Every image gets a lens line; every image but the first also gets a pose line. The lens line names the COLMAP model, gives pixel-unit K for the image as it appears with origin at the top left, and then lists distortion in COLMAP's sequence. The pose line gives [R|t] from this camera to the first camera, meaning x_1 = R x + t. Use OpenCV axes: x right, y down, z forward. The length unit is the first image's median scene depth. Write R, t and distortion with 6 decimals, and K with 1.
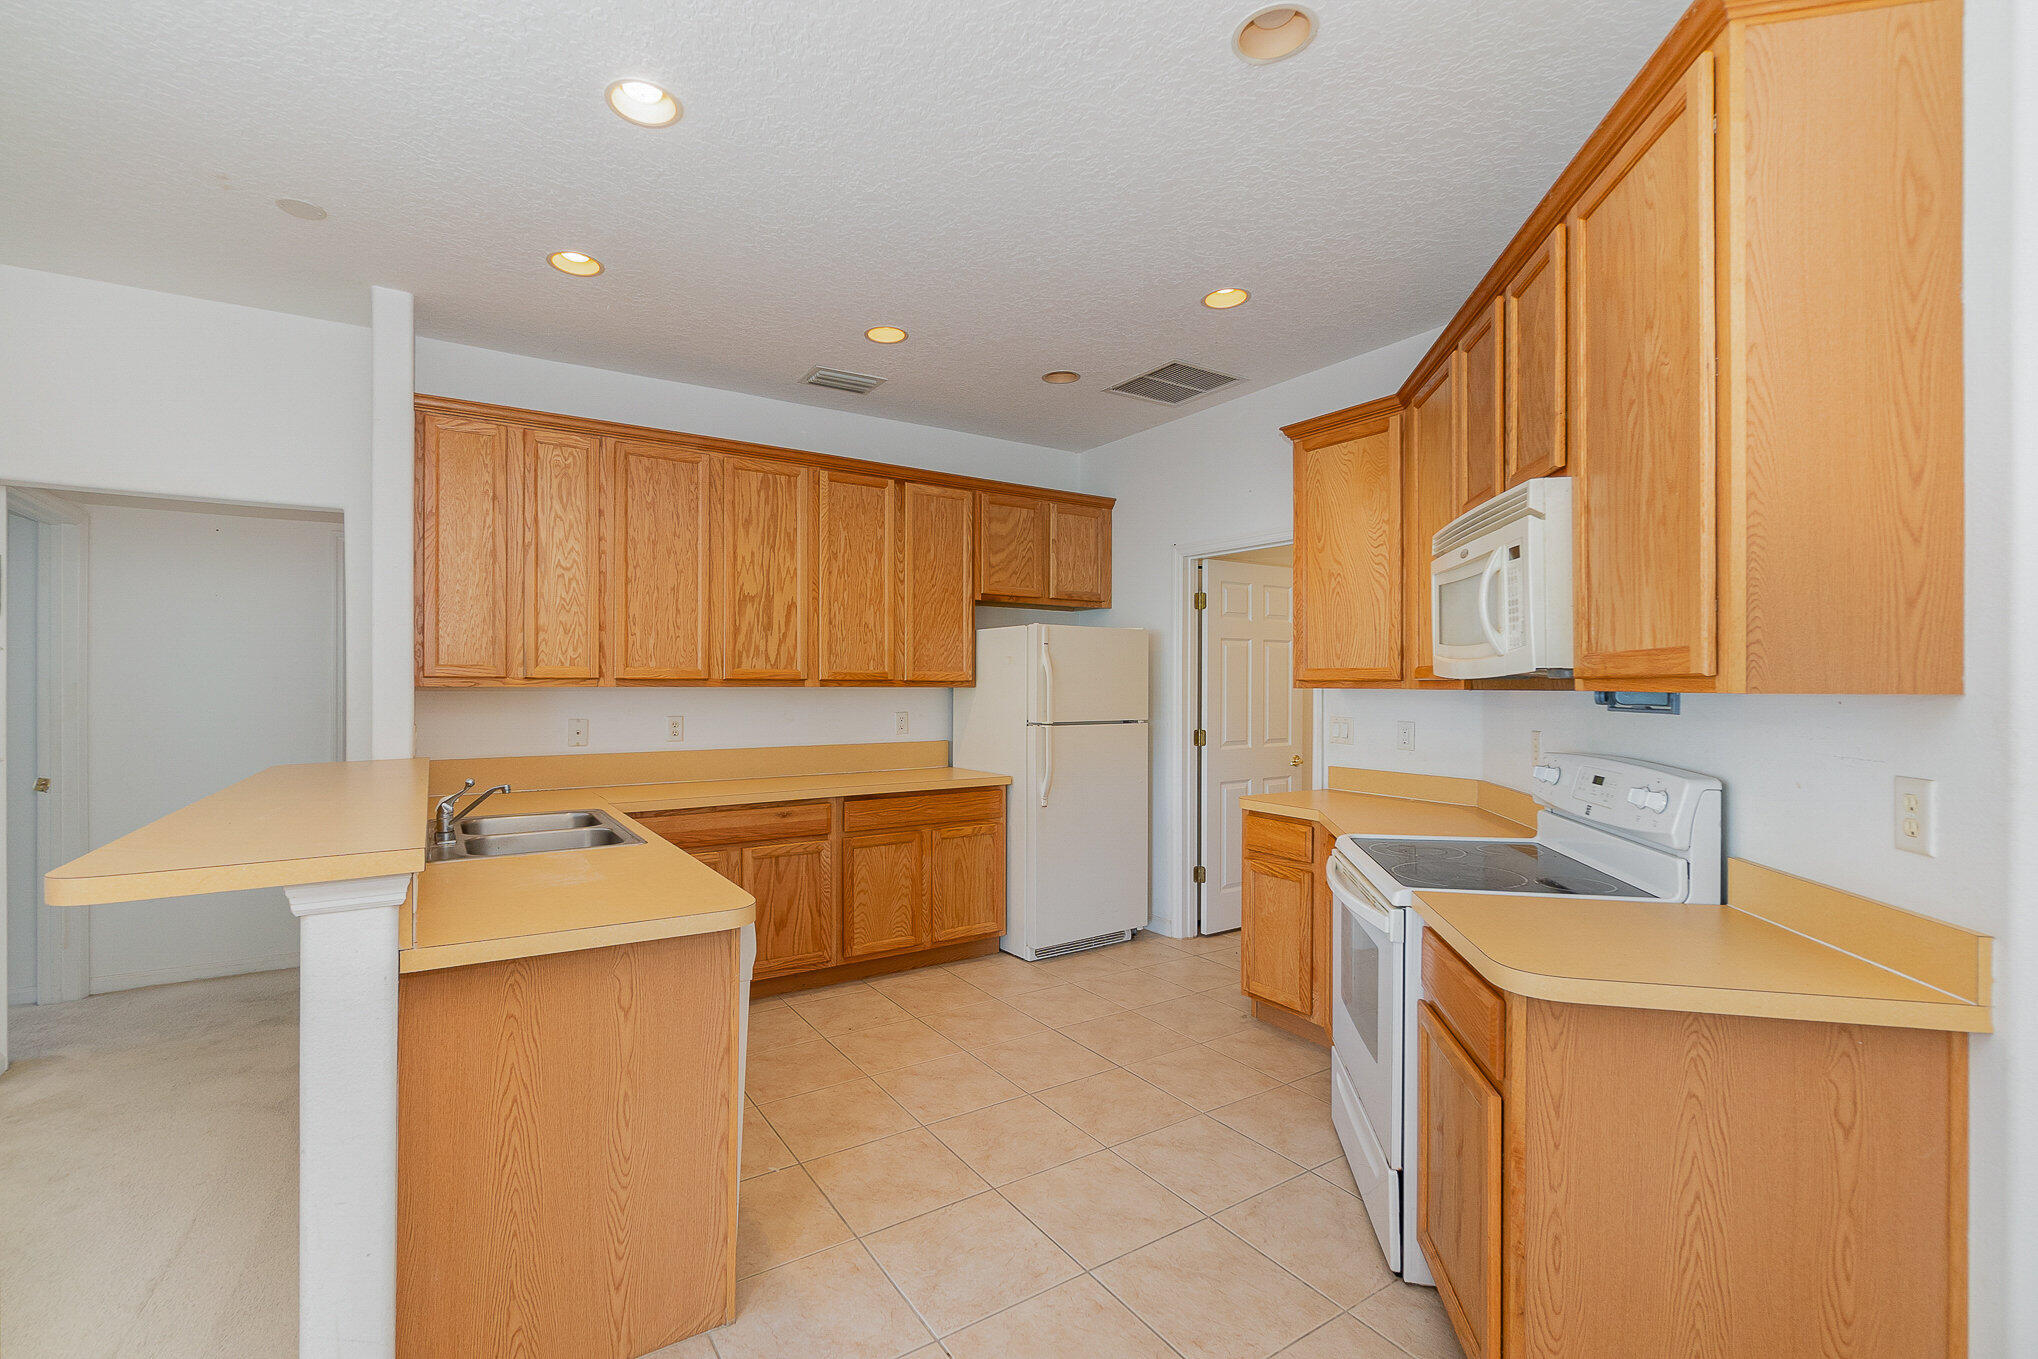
lens RADIAL K [[879.2, 0, 1010.2], [0, 879.2, 685.2], [0, 0, 1]] dist [-0.000866, 0.000148]
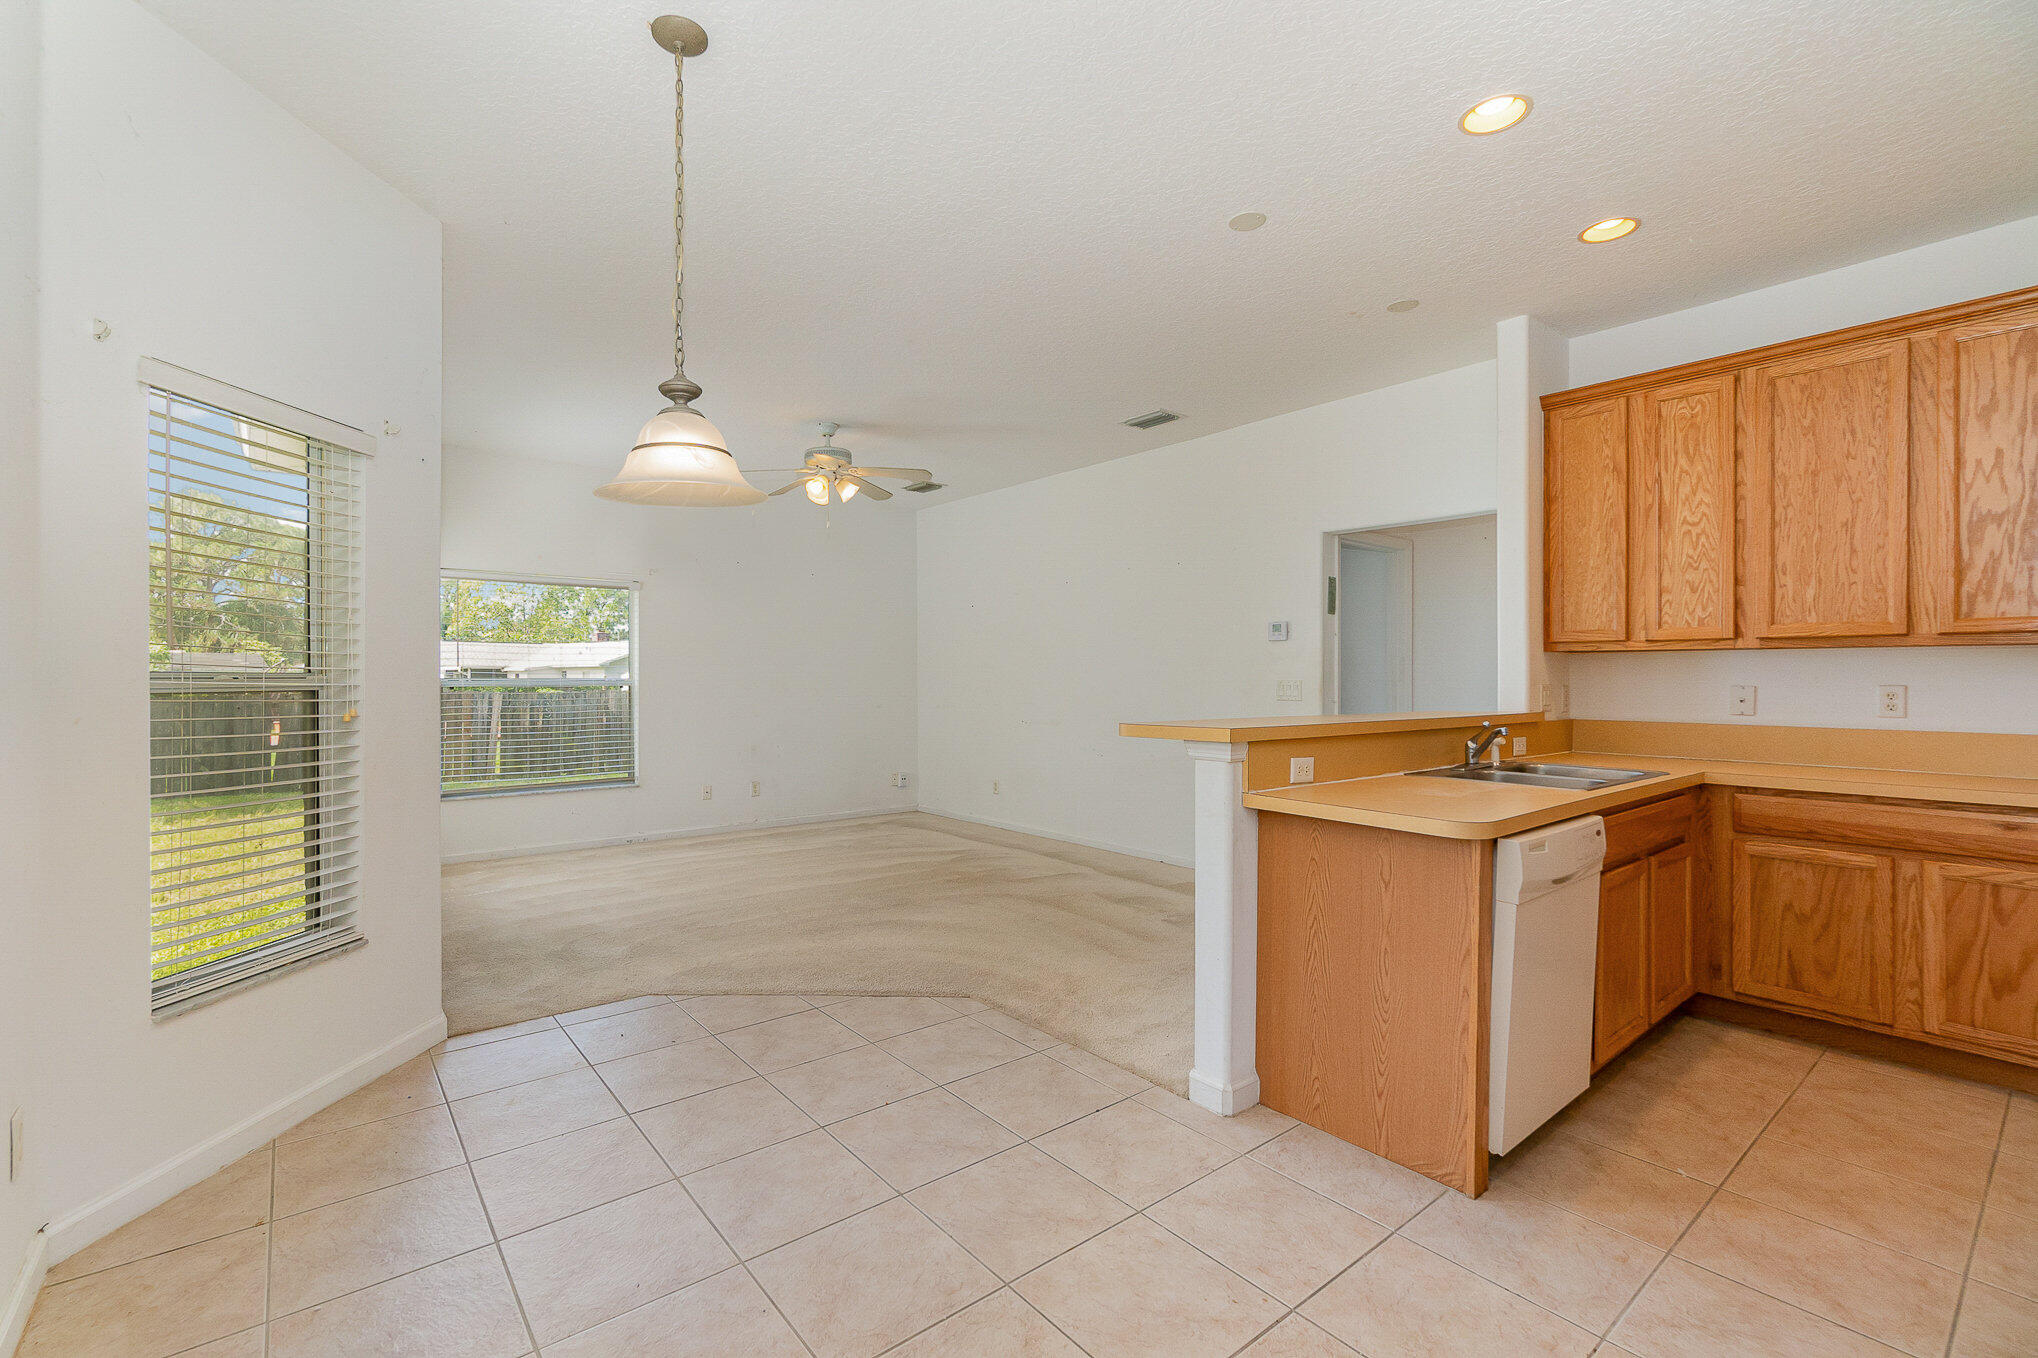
lens RADIAL K [[879.2, 0, 948.6], [0, 879.2, 672.4], [0, 0, 1]] dist [-0.000866, 0.000148]
pose [[0.078181, -0.001869, -0.996937, 0.370791], [-0.000676, 0.999998, -0.001928, 0.029398], [0.996939, 0.000825, 0.078180, 0.123137]]
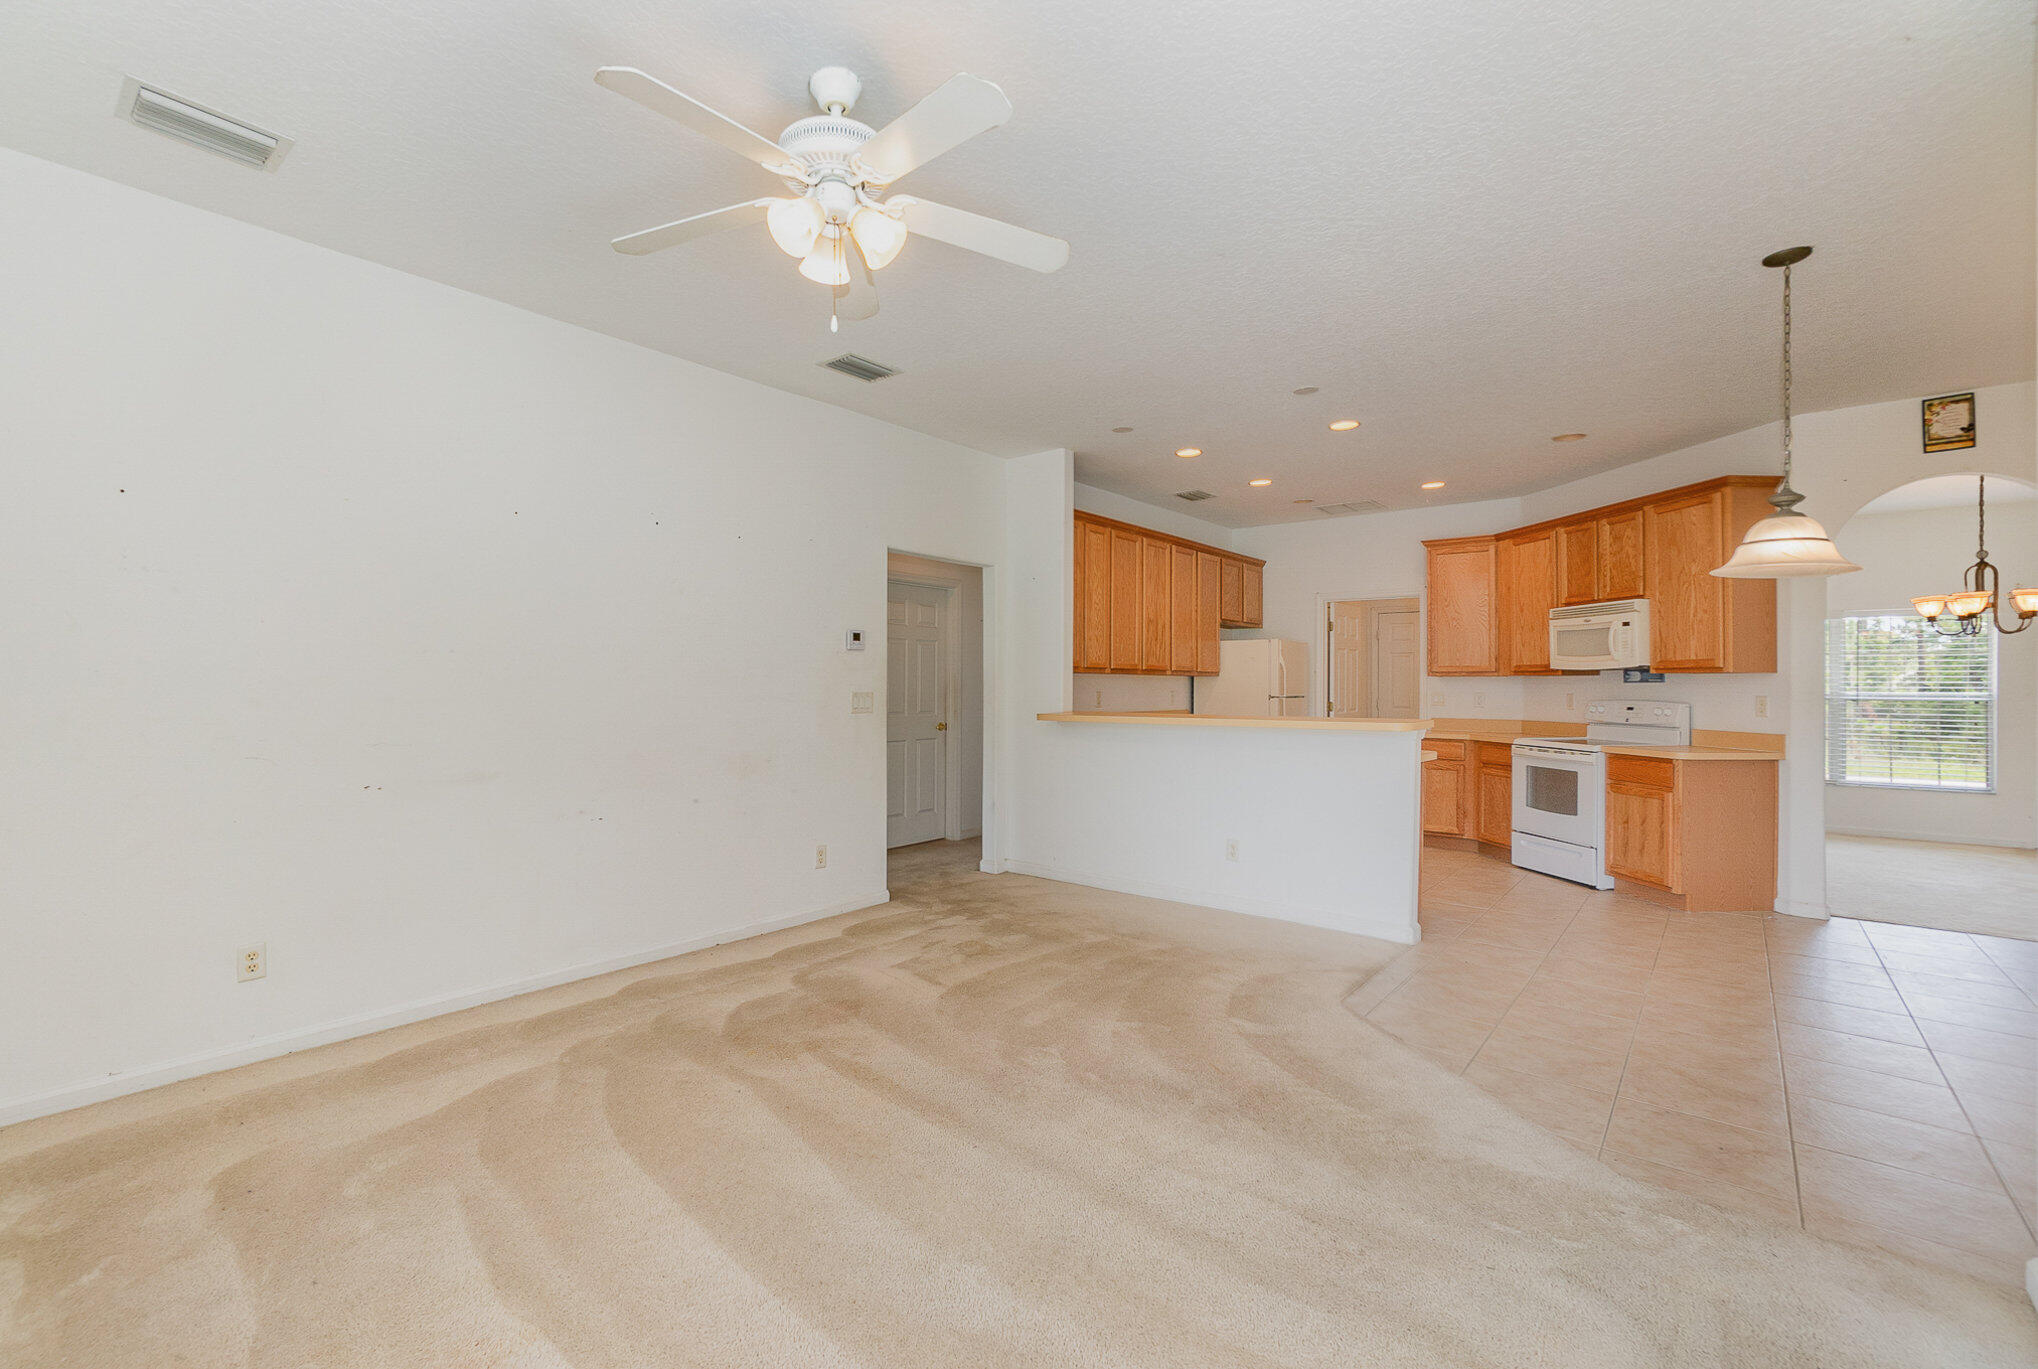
lens RADIAL K [[919.3, 0, 974.2], [0, 919.3, 676.3], [0, 0, 1]] dist [0.000664, -0.000264]
pose [[0.958397, 0.007532, 0.285340, -1.240980], [-0.004631, 0.999931, -0.010839, 0.031334], [-0.285402, 0.009067, 0.958365, -0.666708]]
